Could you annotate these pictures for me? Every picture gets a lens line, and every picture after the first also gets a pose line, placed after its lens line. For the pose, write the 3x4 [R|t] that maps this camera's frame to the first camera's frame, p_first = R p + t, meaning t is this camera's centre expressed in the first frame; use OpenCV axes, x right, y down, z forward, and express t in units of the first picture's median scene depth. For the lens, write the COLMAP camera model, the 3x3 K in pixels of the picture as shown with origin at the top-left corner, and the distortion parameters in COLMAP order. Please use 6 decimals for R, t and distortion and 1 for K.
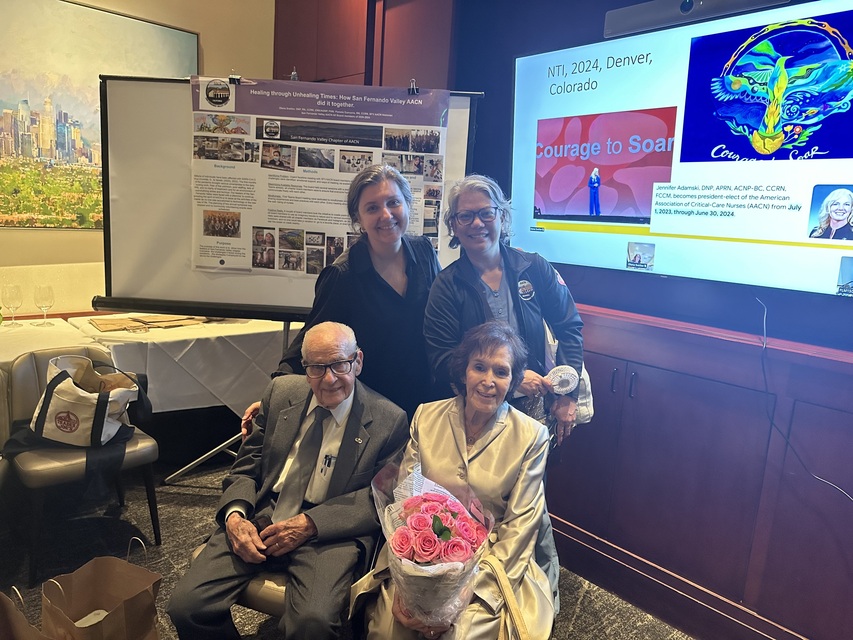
lens RADIAL K [[586.3, 0, 439.9], [0, 586.3, 338.1], [0, 0, 1]] dist [0.045779, -0.068405]
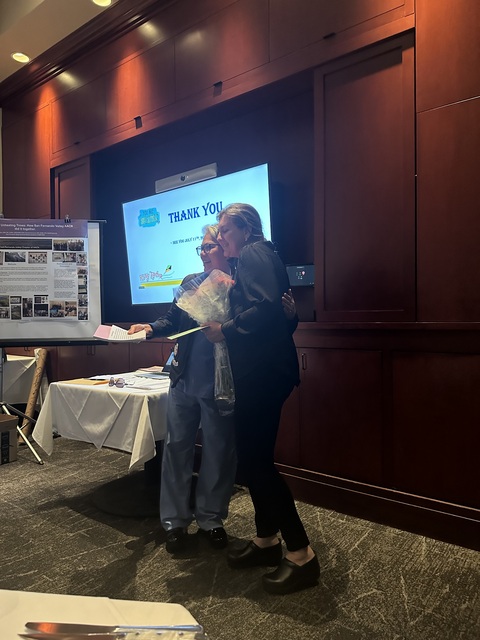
lens RADIAL K [[444.5, 0, 239.8], [0, 444.5, 323.8], [0, 0, 1]] dist [0.047888, -0.057628]
pose [[0.986922, -0.076674, 0.141793, 0.269896], [0.101628, 0.978750, -0.178101, 0.221001], [-0.125124, 0.190182, 0.973743, -0.416217]]
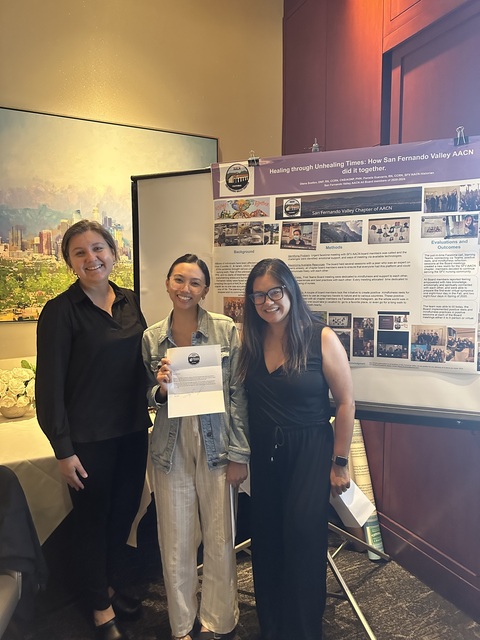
lens RADIAL K [[456.3, 0, 231.2], [0, 456.3, 321.6], [0, 0, 1]] dist [0.139076, -0.254933]
pose [[0.939080, -0.039784, -0.341388, -0.132469], [-0.002410, 0.992491, -0.122292, -0.084791], [0.343690, 0.115665, 0.931933, 0.306137]]
